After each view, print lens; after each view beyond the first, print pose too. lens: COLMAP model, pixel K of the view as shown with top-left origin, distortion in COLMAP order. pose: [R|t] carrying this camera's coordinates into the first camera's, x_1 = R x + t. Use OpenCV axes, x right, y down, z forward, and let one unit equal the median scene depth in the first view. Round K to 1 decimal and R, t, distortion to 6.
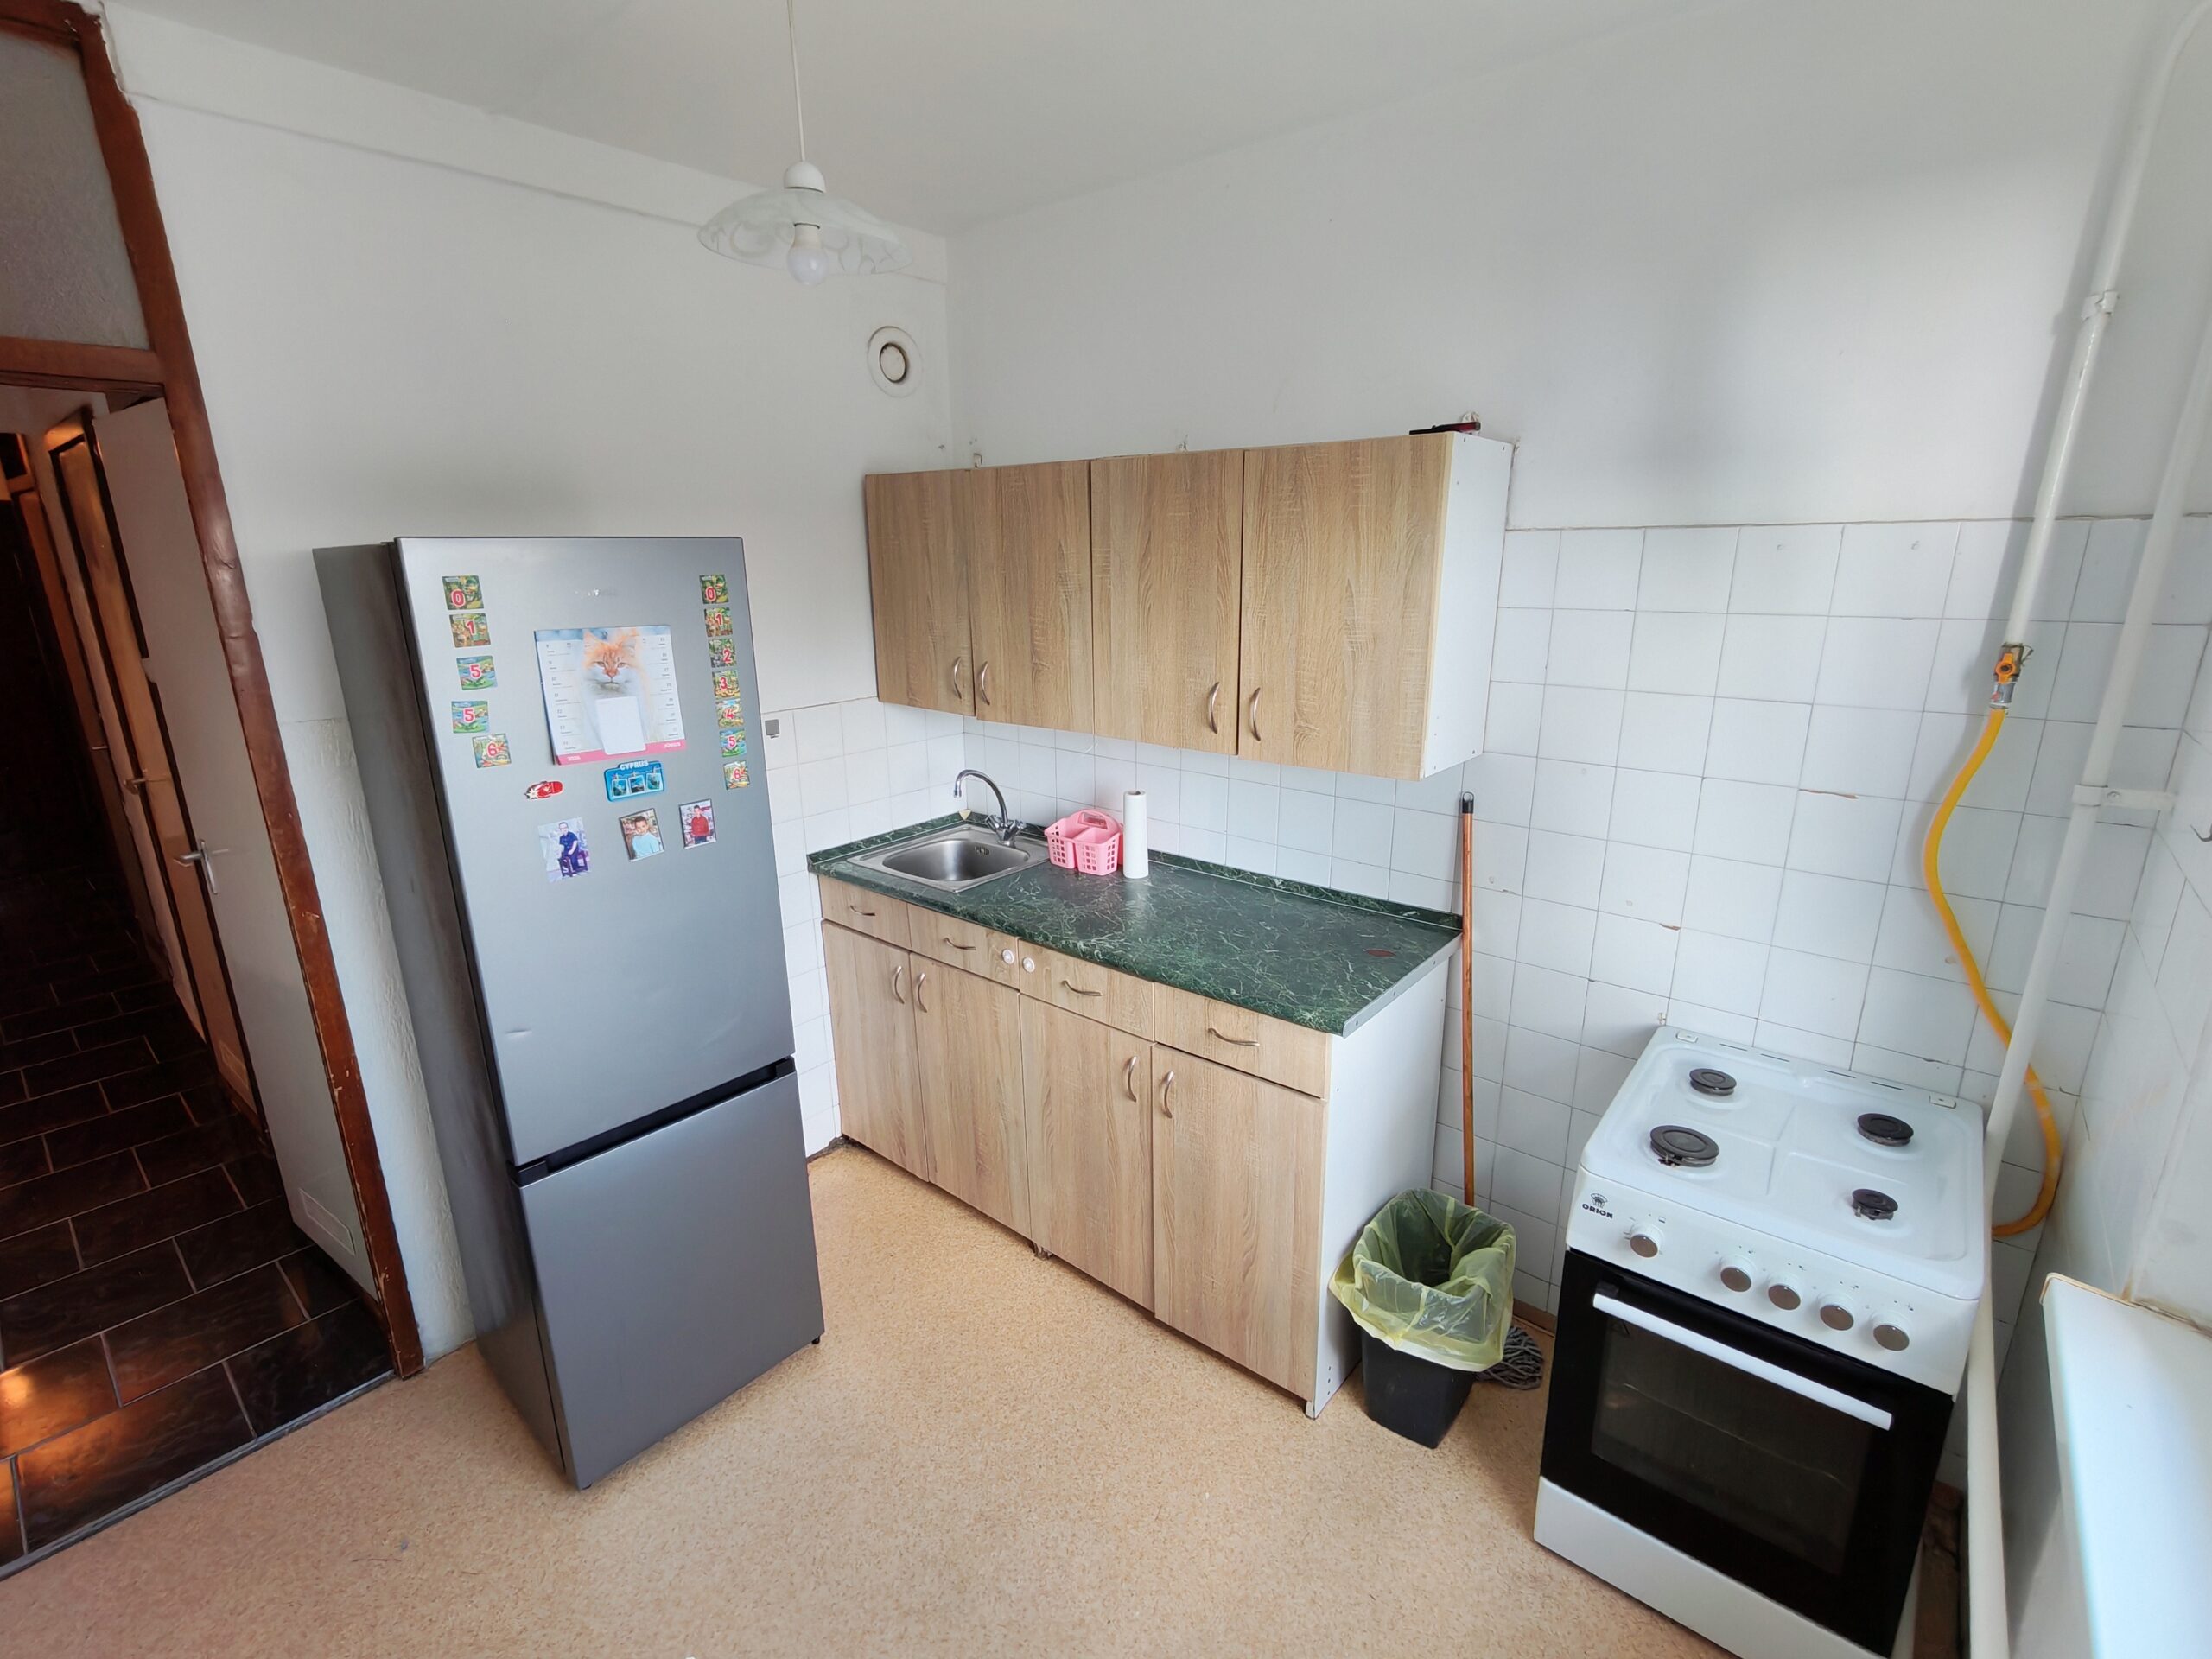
lens RADIAL K [[1025.2, 0, 1106.0], [0, 1025.2, 829.5], [0, 0, 1]] dist [0.001545, 0.000054]
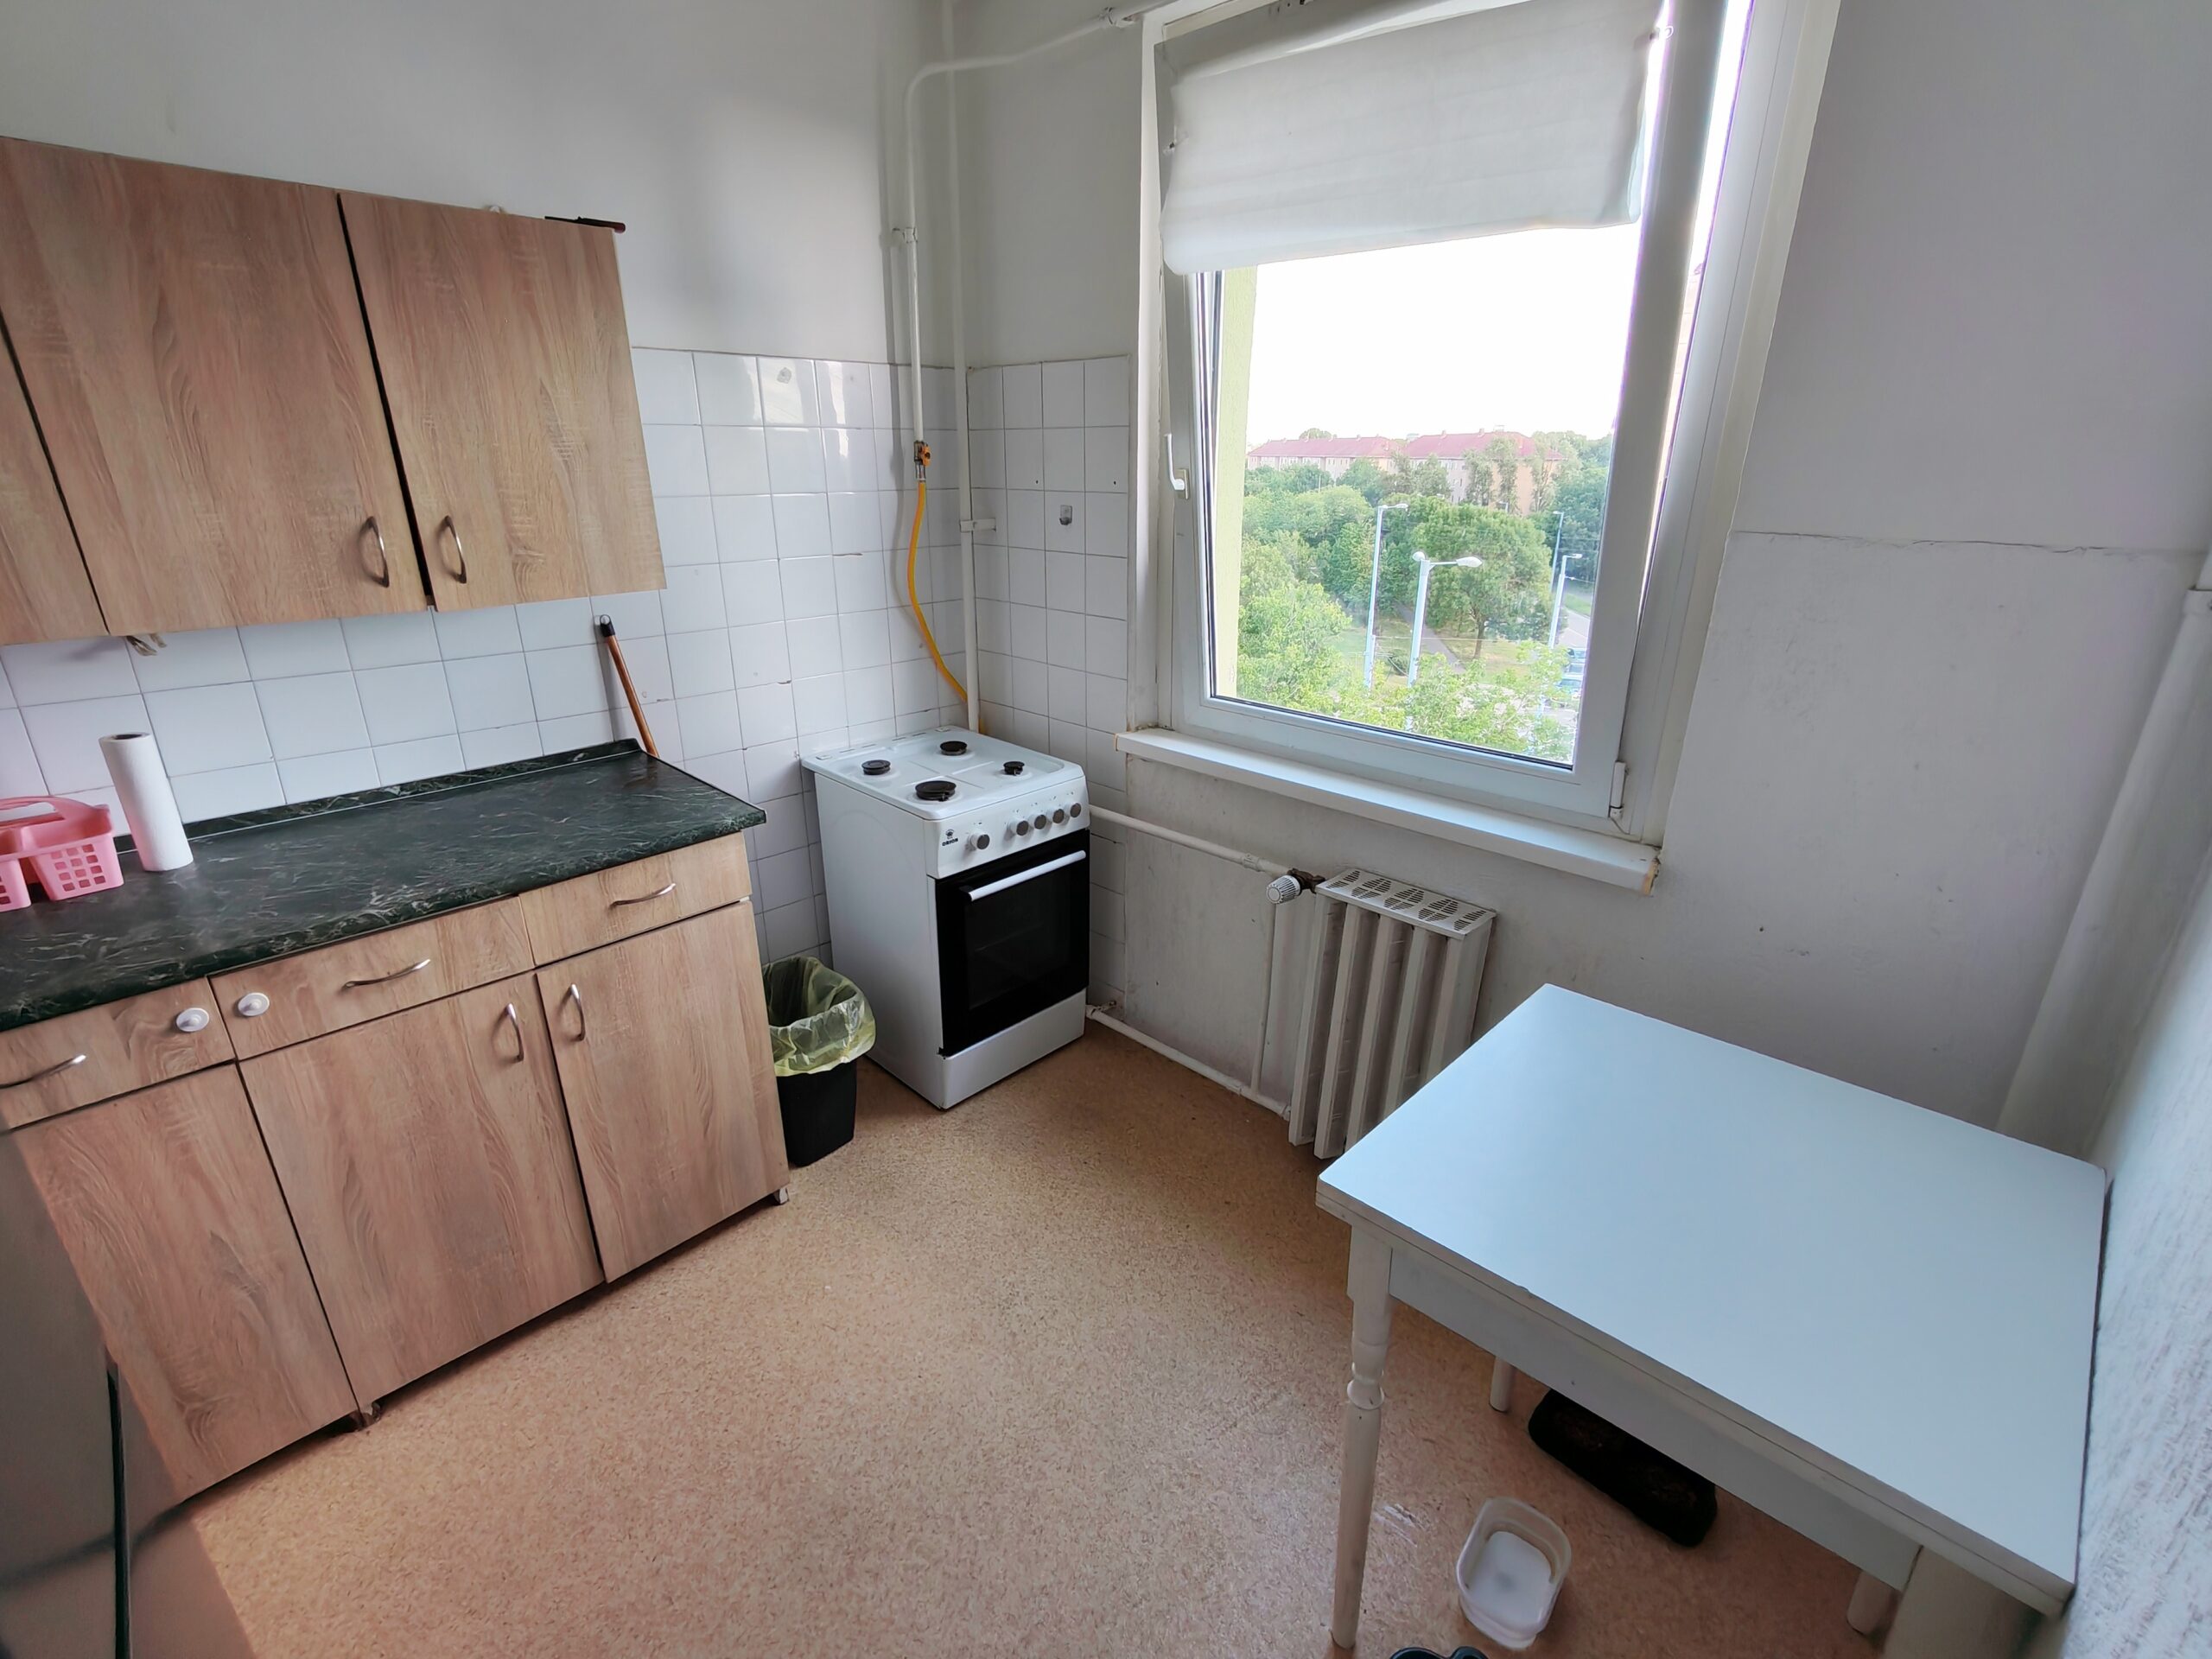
lens RADIAL K [[1025.2, 0, 1106.0], [0, 1025.2, 829.5], [0, 0, 1]] dist [0.001545, 0.000054]
pose [[0.076856, -0.334764, 0.939163, -0.659095], [0.263004, 0.915393, 0.304769, -0.021554], [-0.961729, 0.223580, 0.158397, 0.426455]]
